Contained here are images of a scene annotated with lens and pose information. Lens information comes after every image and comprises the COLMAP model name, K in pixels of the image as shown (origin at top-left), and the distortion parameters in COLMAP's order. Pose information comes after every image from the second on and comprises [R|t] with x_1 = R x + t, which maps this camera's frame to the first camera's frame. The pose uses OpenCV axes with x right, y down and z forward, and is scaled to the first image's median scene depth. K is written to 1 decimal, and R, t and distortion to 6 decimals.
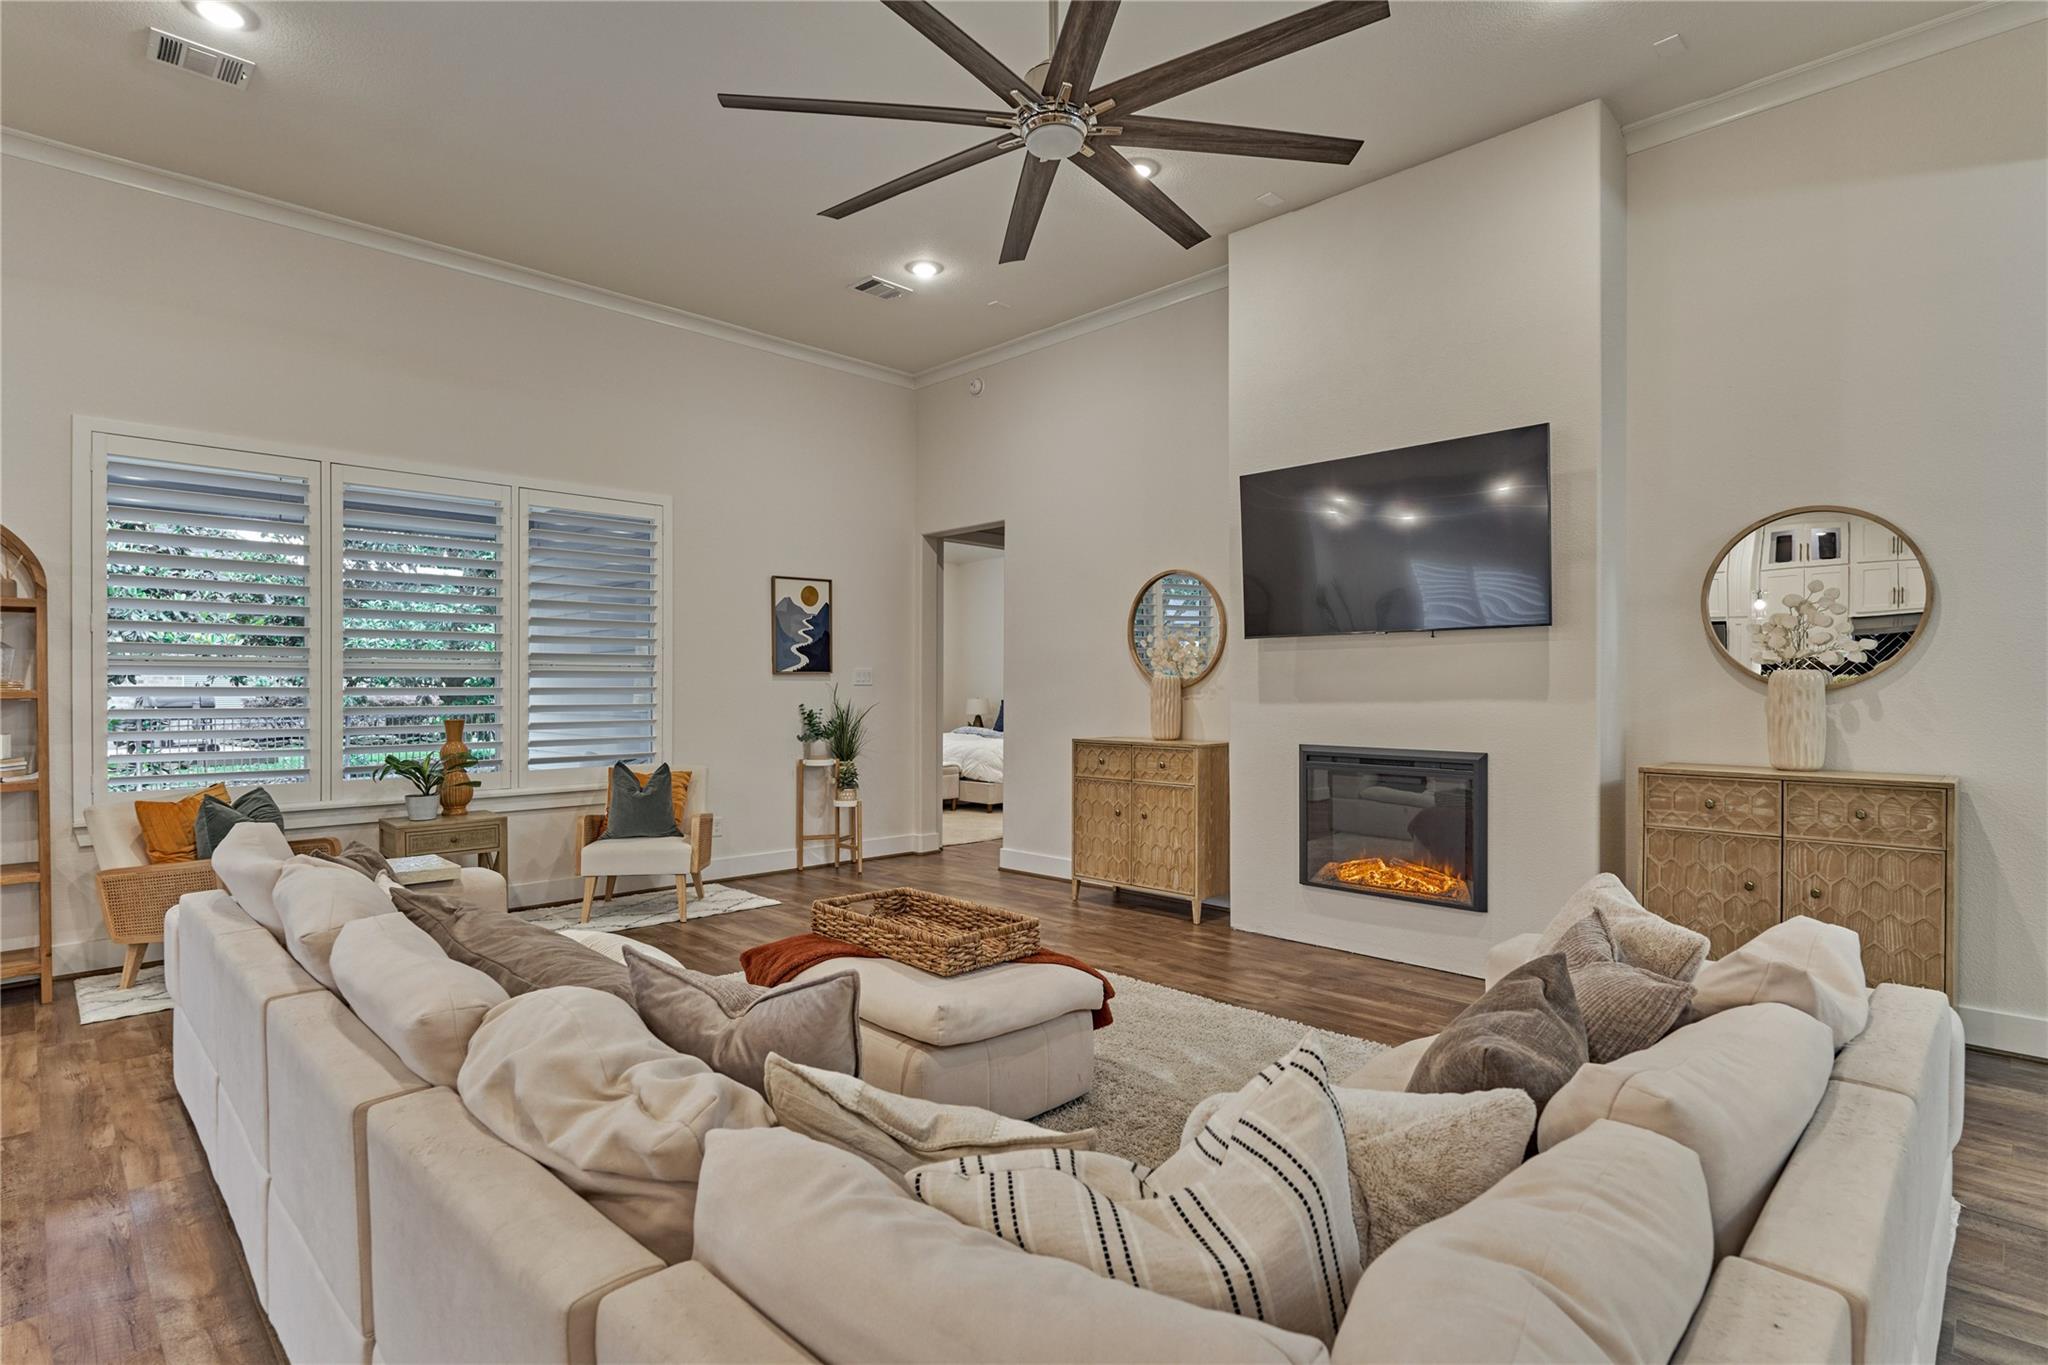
lens RADIAL K [[1020.8, 0, 1024.0], [0, 1020.8, 682.5], [0, 0, 1]] dist [0.000032, 0.001120]
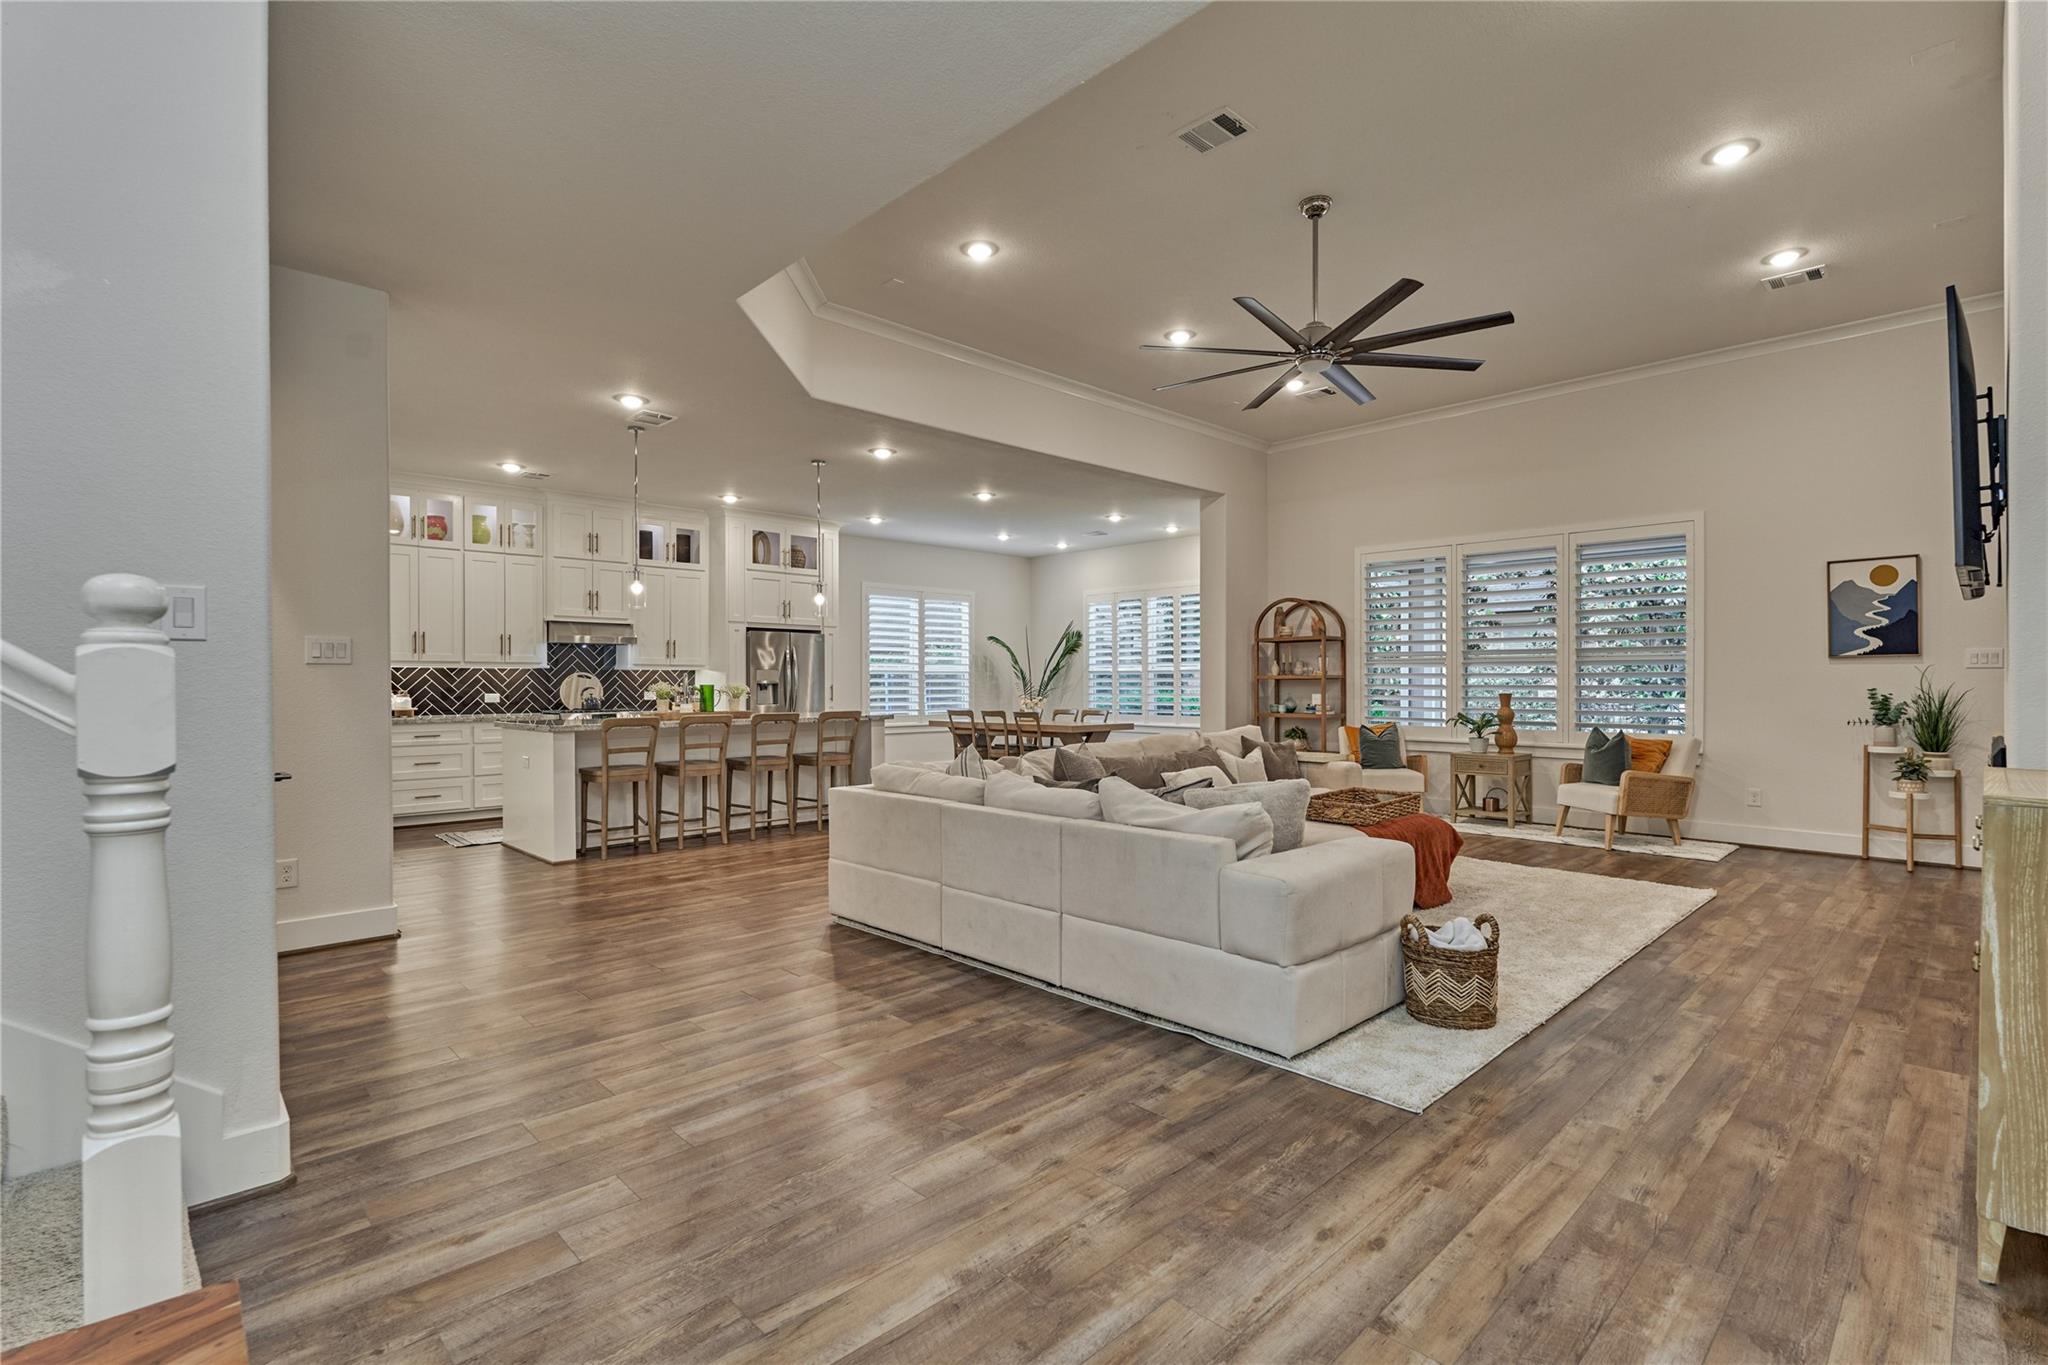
lens RADIAL K [[942.3, 0, 1017.9], [0, 942.3, 685.5], [0, 0, 1]] dist [-0.003434, -0.000574]
pose [[-0.020150, 0.002817, -0.999793, 0.848351], [0.002816, 0.999992, 0.002761, 0.016743], [0.999793, -0.002760, -0.020157, 0.252709]]
